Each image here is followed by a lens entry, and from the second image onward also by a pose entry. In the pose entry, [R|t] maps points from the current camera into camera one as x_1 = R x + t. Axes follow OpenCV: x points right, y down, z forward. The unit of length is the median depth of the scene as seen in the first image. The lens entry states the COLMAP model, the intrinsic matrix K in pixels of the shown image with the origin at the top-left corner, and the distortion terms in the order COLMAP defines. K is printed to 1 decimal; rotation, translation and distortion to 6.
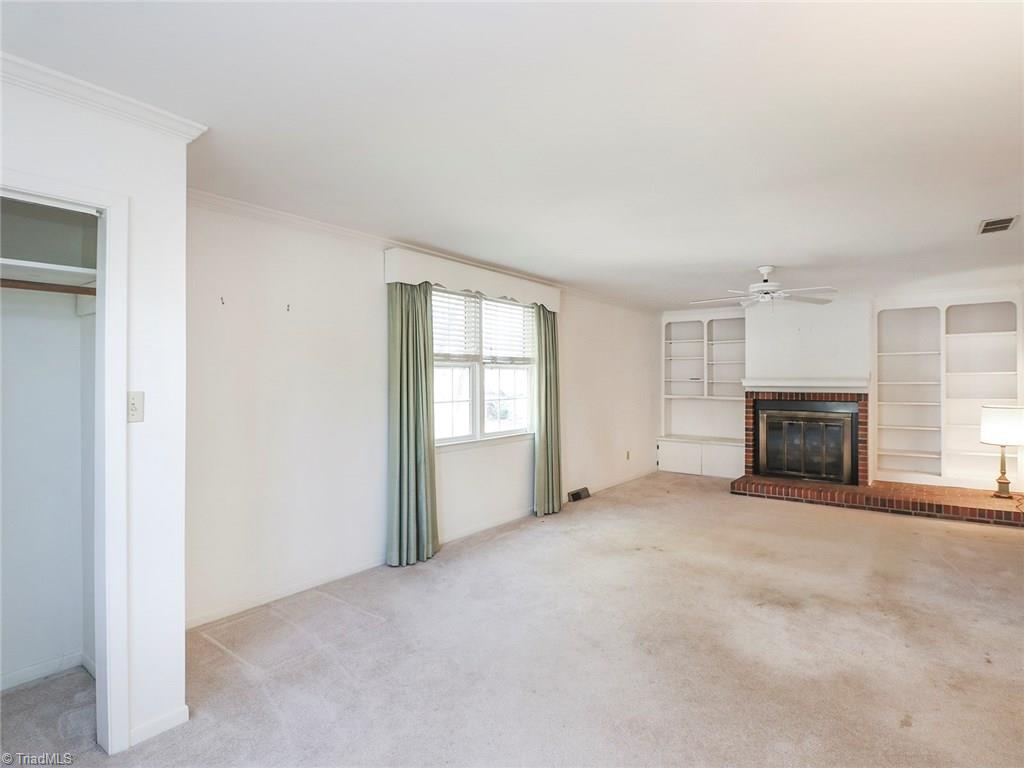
lens RADIAL K [[535.0, 0, 526.9], [0, 535.0, 376.8], [0, 0, 1]] dist [0.002344, -0.016783]
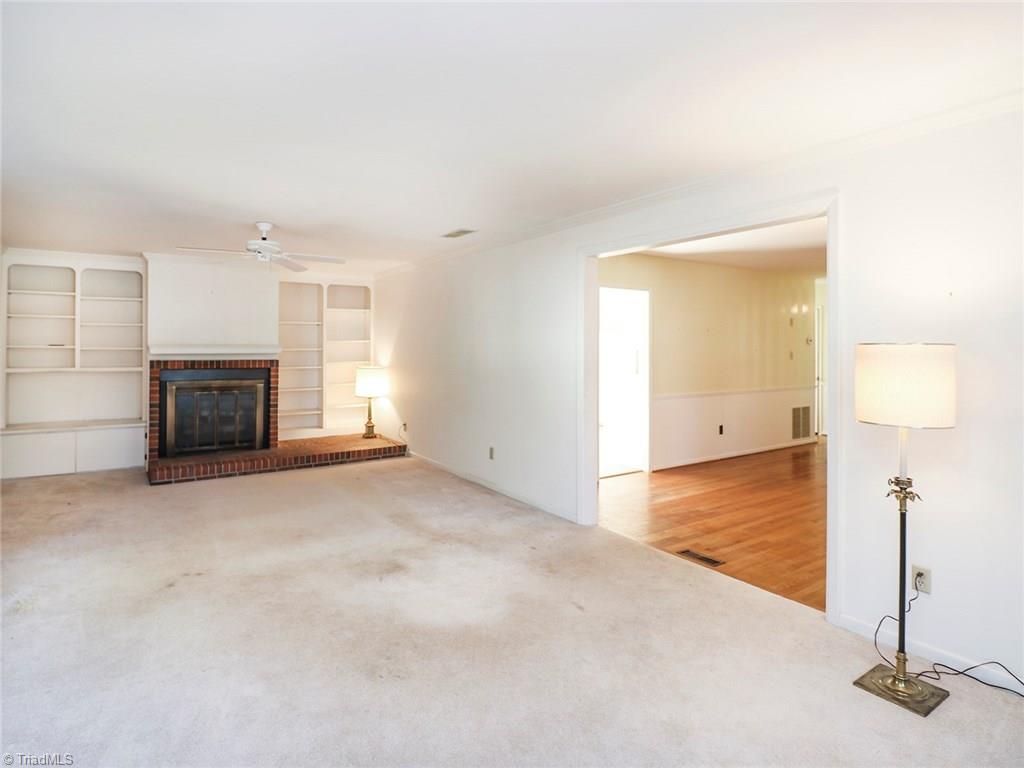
lens RADIAL K [[529.2, 0, 509.2], [0, 529.2, 343.8], [0, 0, 1]] dist [-0.002086, -0.000523]
pose [[0.374962, 0.004971, 0.927027, -0.159069], [-0.006431, 0.999976, -0.002761, -0.000021], [-0.927018, -0.004927, 0.374985, 0.184475]]
